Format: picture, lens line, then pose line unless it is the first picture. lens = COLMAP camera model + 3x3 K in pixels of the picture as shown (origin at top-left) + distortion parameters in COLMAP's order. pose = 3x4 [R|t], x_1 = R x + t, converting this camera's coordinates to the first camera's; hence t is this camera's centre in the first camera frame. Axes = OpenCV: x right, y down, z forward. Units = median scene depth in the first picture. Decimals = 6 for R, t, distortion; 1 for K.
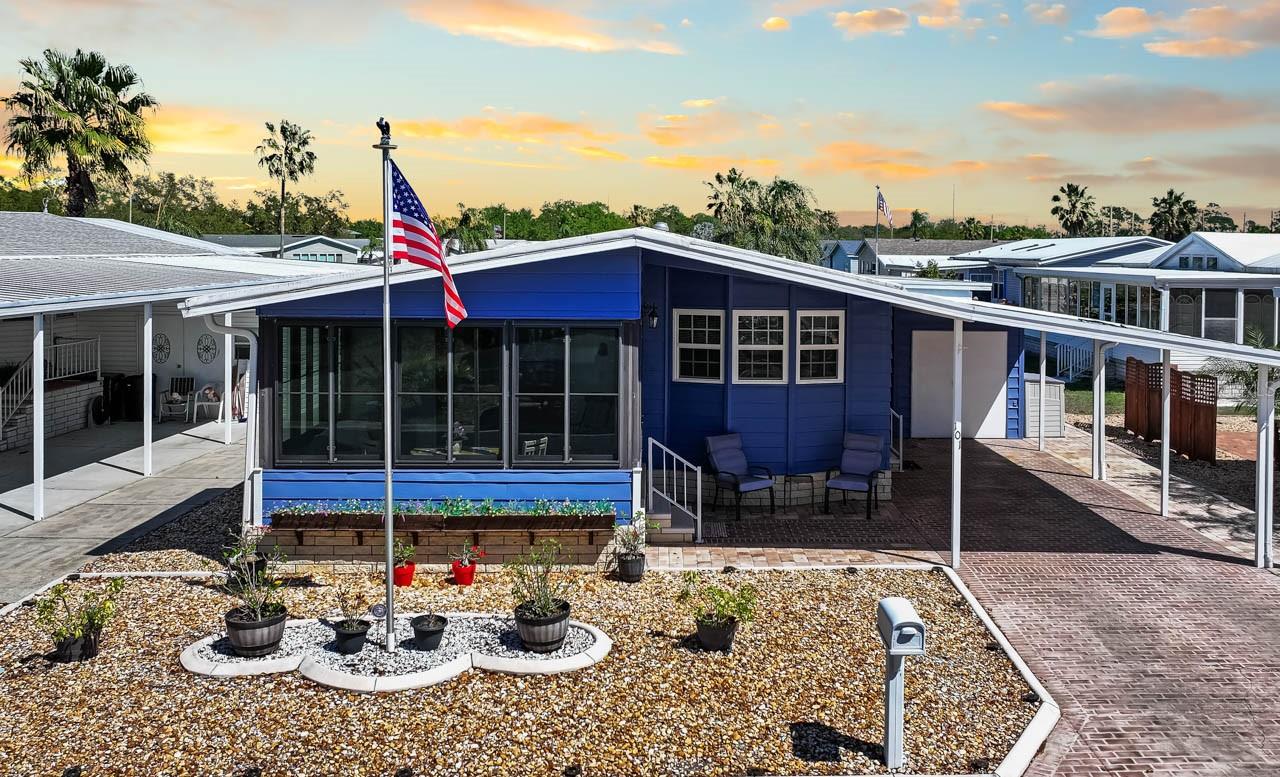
lens RADIAL K [[1147.2, 0, 738.1], [0, 1147.2, 420.1], [0, 0, 1]] dist [0.009269, -0.011106]
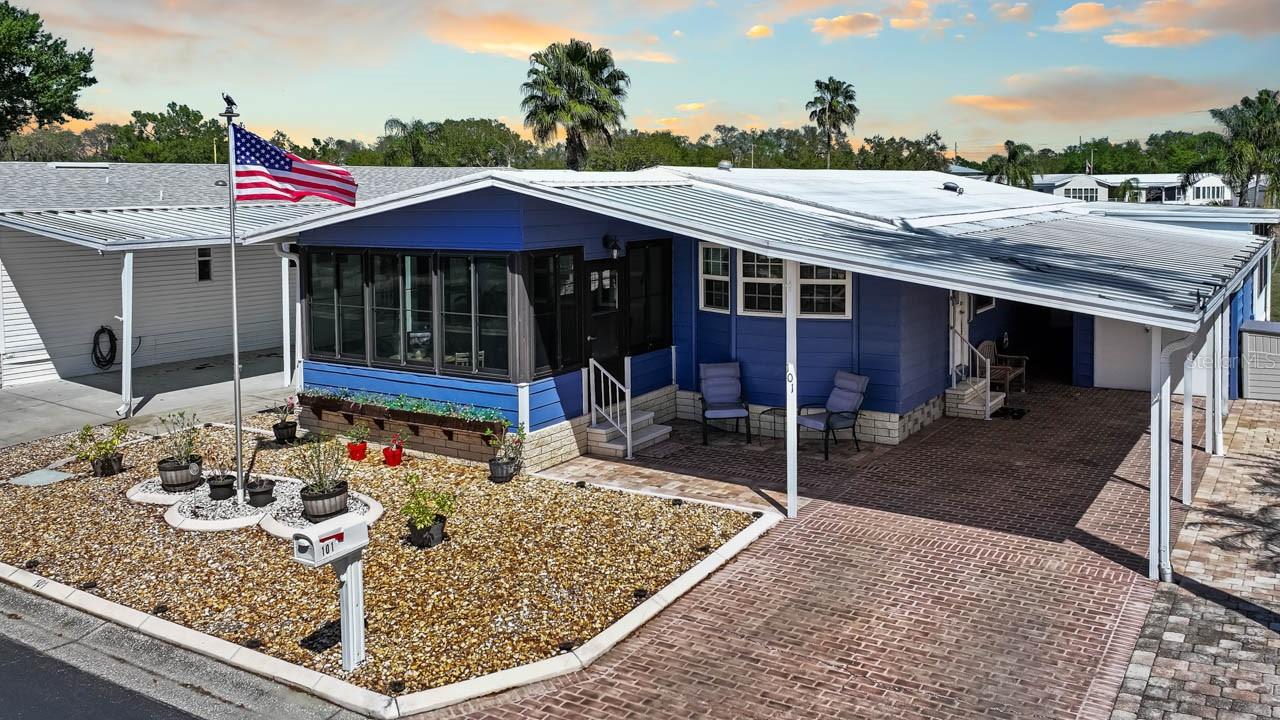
lens RADIAL K [[1032.8, 0, 640.0], [0, 1032.8, 360.0], [0, 0, 1]] dist [0.007579, 0.007234]
pose [[0.821589, 0.072306, -0.565477, 0.519951], [-0.061603, 0.997376, 0.038028, -0.024045], [0.566743, 0.003592, 0.823887, 0.208466]]
